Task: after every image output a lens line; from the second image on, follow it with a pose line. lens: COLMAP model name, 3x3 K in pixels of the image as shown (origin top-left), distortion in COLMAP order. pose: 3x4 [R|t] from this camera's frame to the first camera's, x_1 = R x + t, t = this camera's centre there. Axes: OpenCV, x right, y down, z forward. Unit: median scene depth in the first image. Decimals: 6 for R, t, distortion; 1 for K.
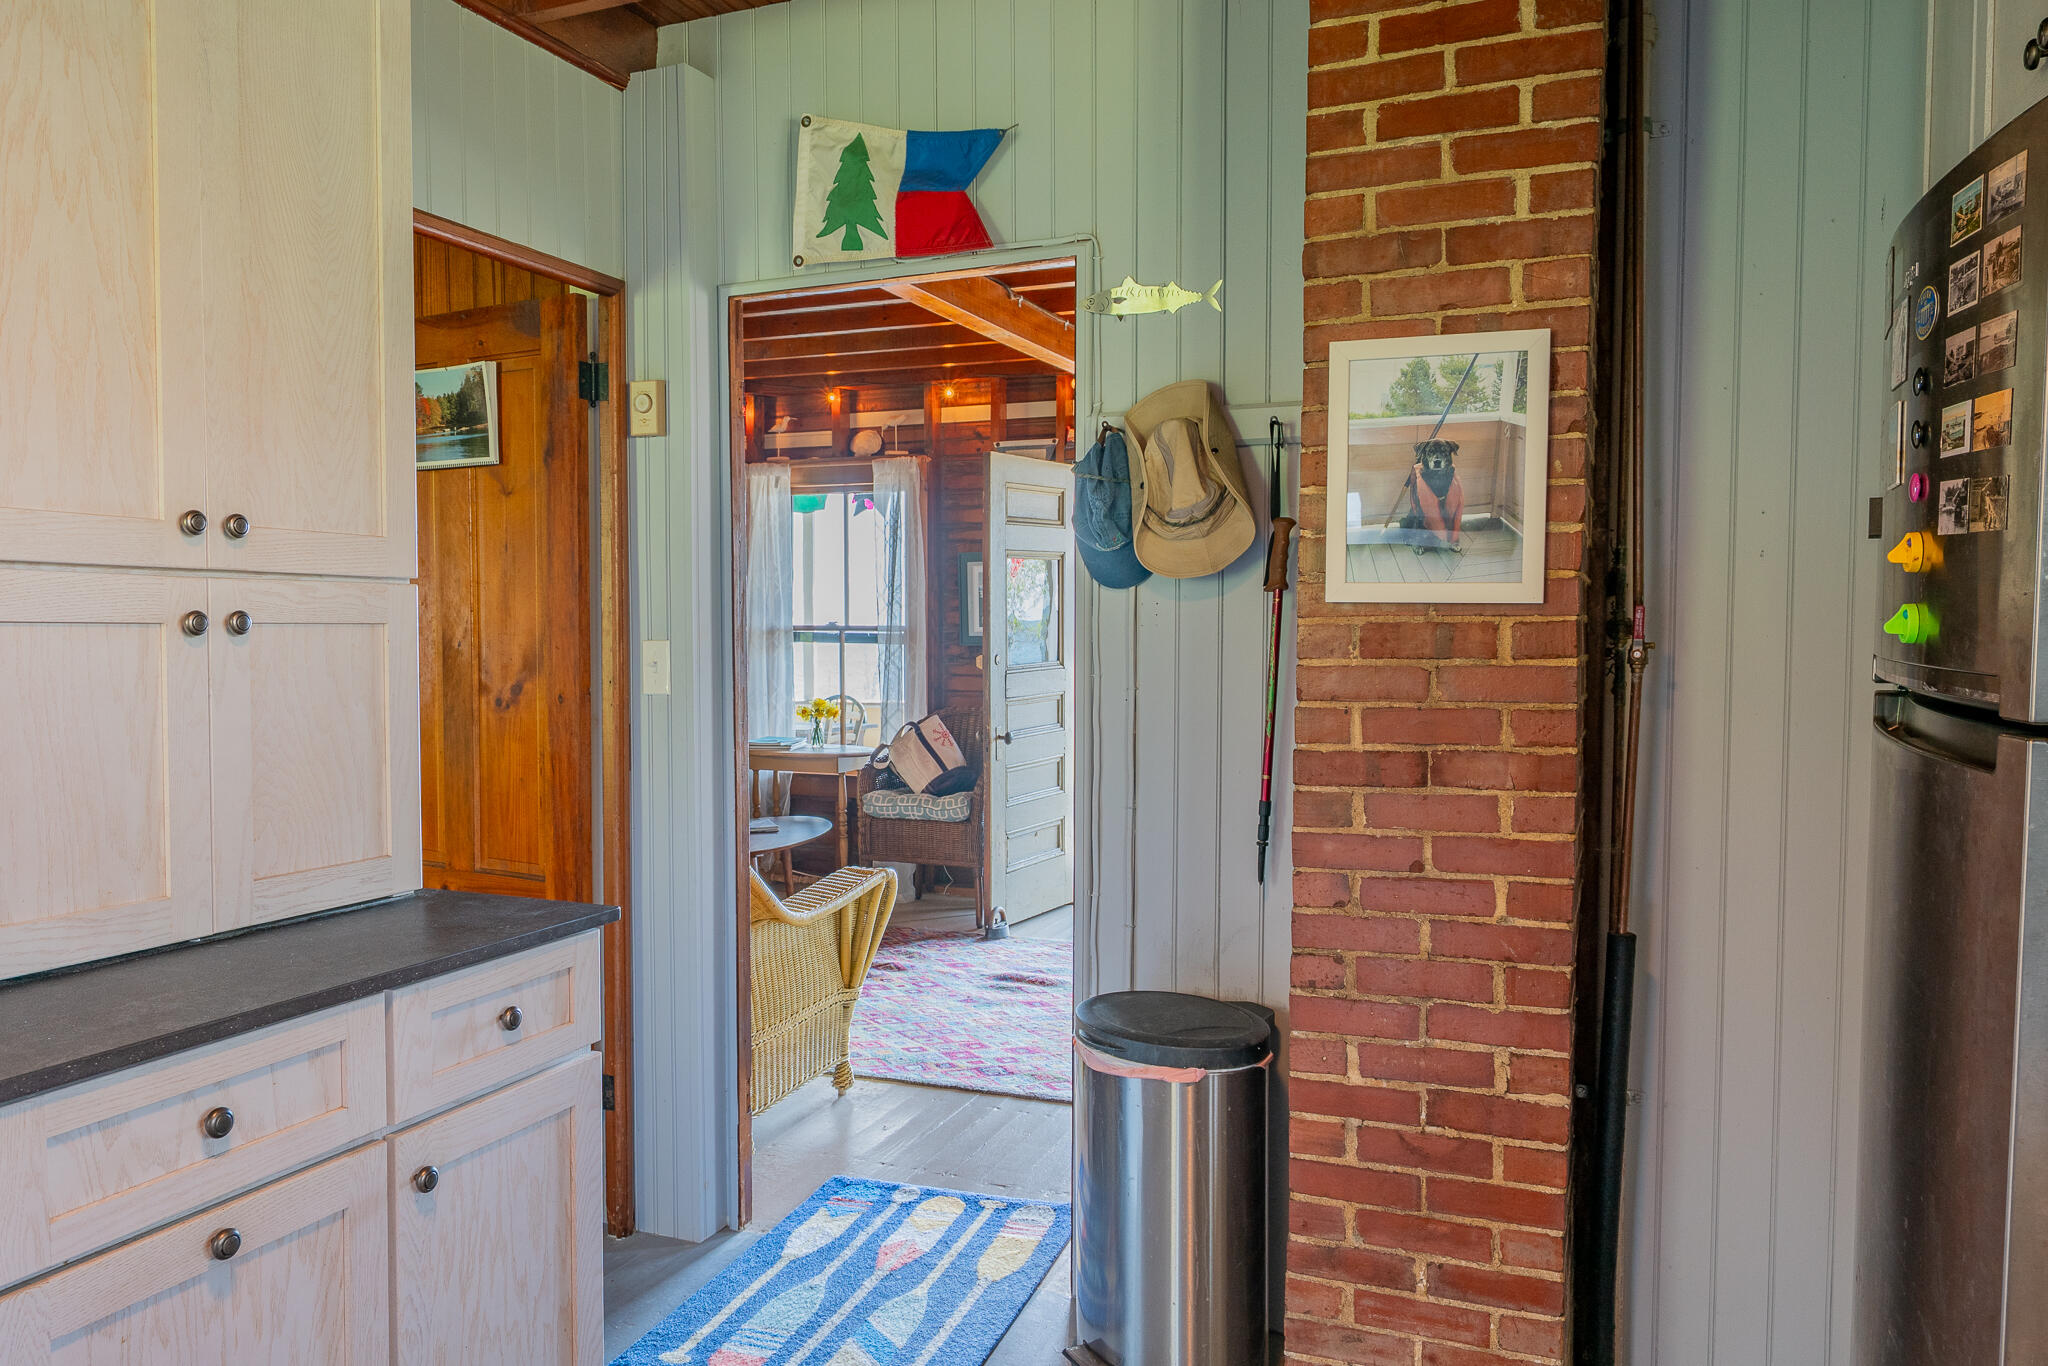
lens RADIAL K [[1435.1, 0, 1024.0], [0, 1435.1, 683.0], [0, 0, 1]] dist [-0.000716, -0.000741]
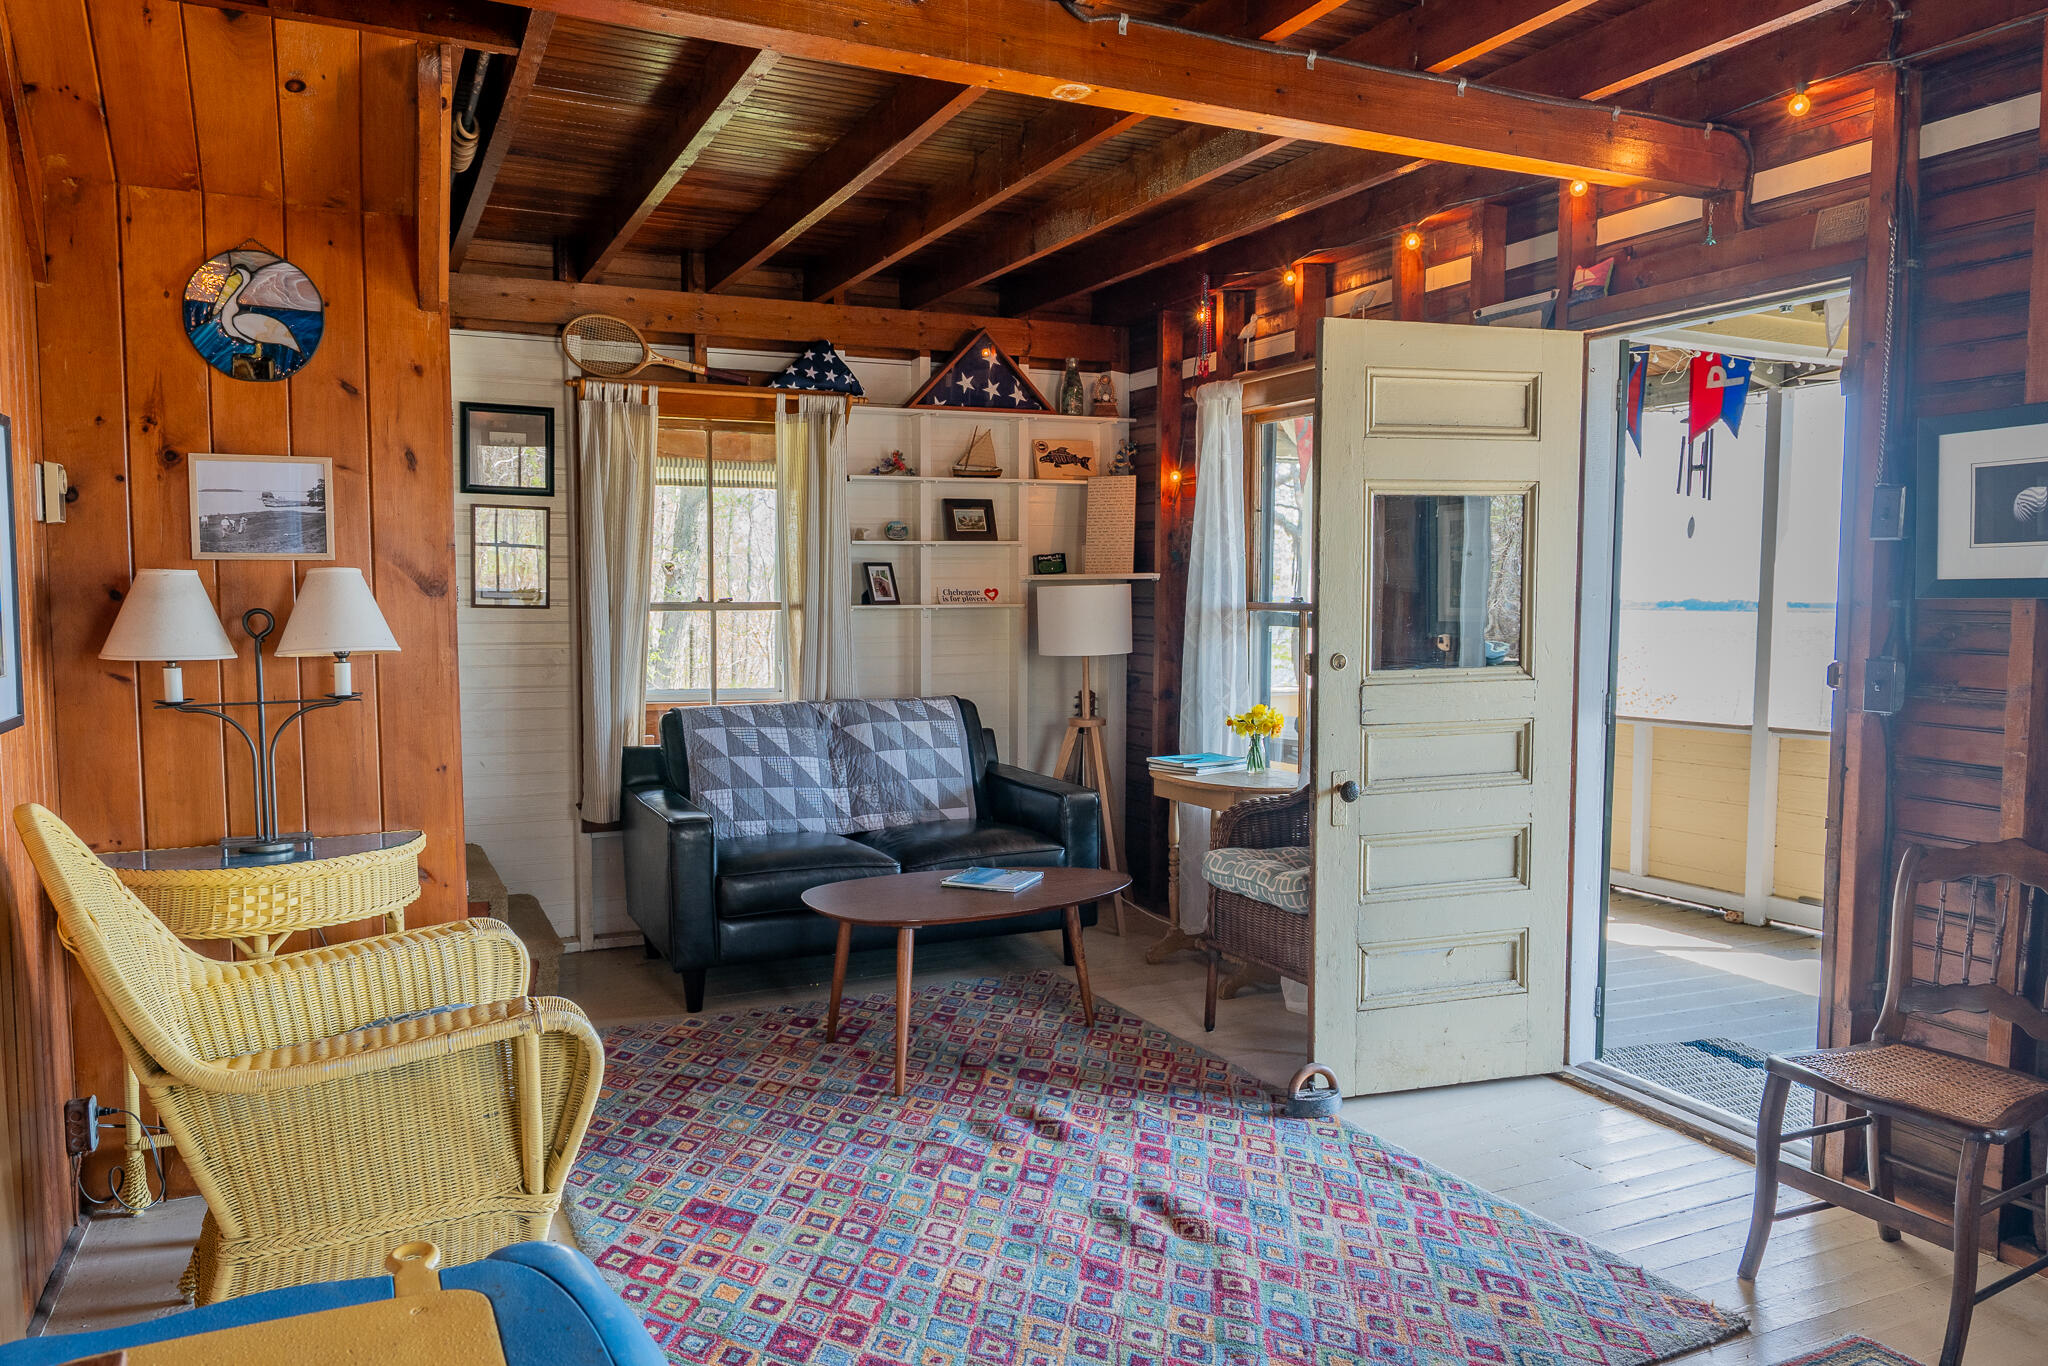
lens RADIAL K [[1435.1, 0, 1024.0], [0, 1435.1, 683.0], [0, 0, 1]] dist [-0.000716, -0.000741]
pose [[0.728360, 0.046960, -0.683584, 0.300039], [-0.030853, 0.998885, 0.035747, -0.025551], [0.684500, -0.004946, 0.728996, 0.460471]]
